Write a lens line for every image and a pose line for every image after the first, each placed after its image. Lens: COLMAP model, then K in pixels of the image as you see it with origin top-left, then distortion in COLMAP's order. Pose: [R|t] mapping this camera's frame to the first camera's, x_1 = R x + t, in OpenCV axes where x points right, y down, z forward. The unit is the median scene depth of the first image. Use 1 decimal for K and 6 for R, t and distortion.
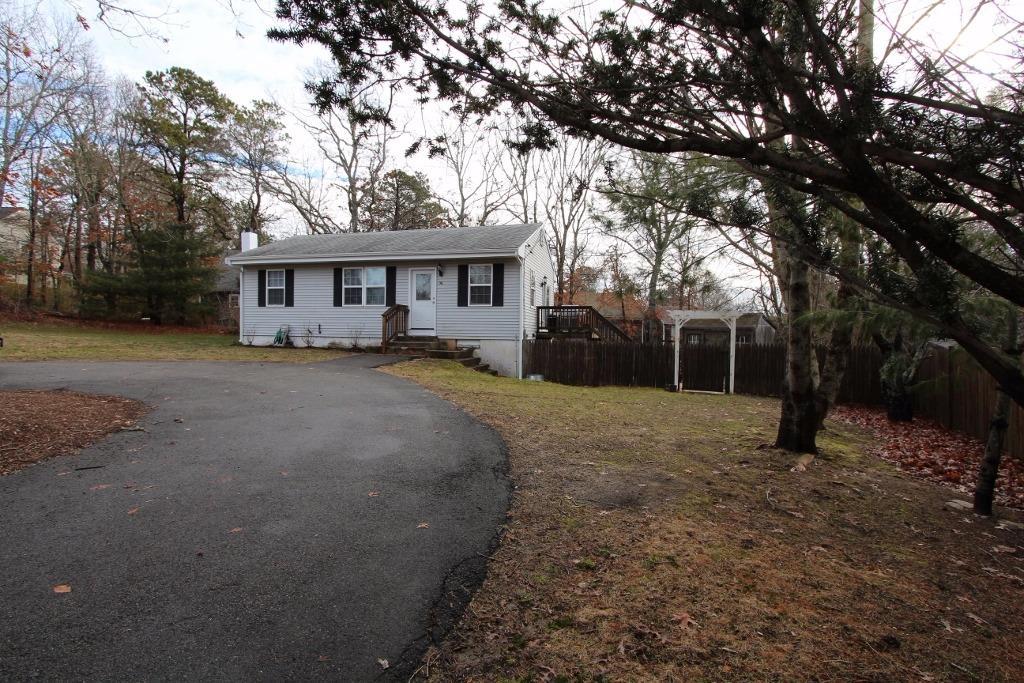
lens RADIAL K [[472.2, 0, 507.1], [0, 472.2, 339.6], [0, 0, 1]] dist [-0.020268, 0.004375]
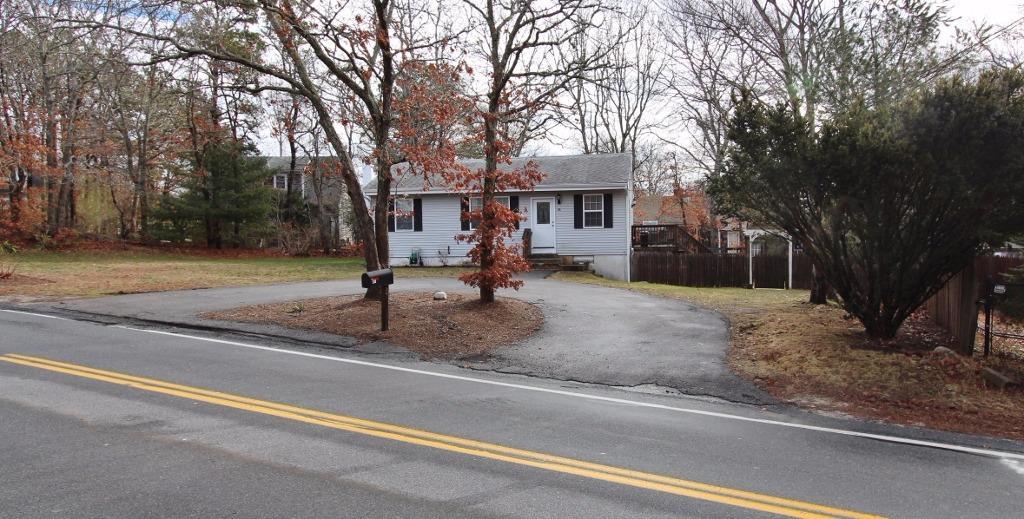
lens RADIAL K [[751.2, 0, 512.0], [0, 751.2, 259.5], [0, 0, 1]] dist [-0.001508, -0.000235]
pose [[0.995781, -0.031691, 0.086120, -0.440879], [0.030284, 0.999387, 0.017589, -0.029580], [-0.086624, -0.014907, 0.996130, -0.948310]]
